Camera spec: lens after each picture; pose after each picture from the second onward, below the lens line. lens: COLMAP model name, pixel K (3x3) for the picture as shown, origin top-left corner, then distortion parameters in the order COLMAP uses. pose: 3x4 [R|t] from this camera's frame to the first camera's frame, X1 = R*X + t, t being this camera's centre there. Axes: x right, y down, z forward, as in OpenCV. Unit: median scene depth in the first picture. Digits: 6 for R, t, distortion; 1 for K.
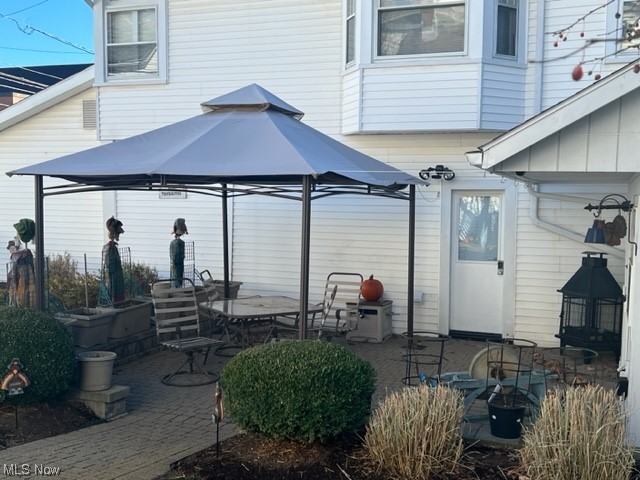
lens RADIAL K [[737.3, 0, 319.9], [0, 737.3, 240.9], [0, 0, 1]] dist [0.136972, 0.000000]
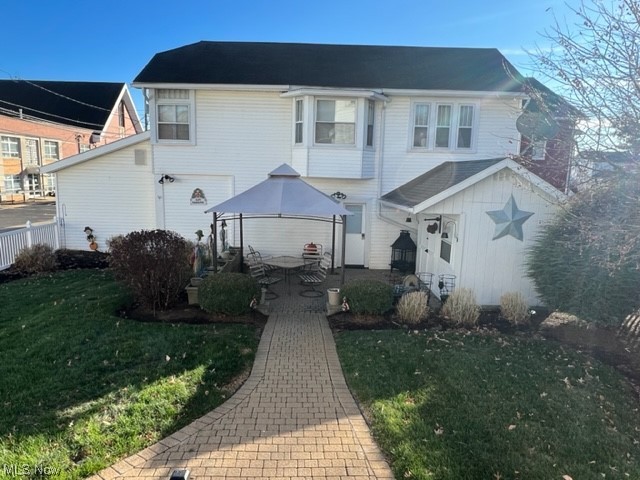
lens RADIAL K [[446.1, 0, 319.2], [0, 446.1, 240.6], [0, 0, 1]] dist [0.002635, 0.000217]
pose [[0.932164, -0.044530, 0.359288, -0.395183], [0.010860, 0.995400, 0.095192, -0.087283], [-0.361874, -0.084833, 0.928359, -0.241923]]
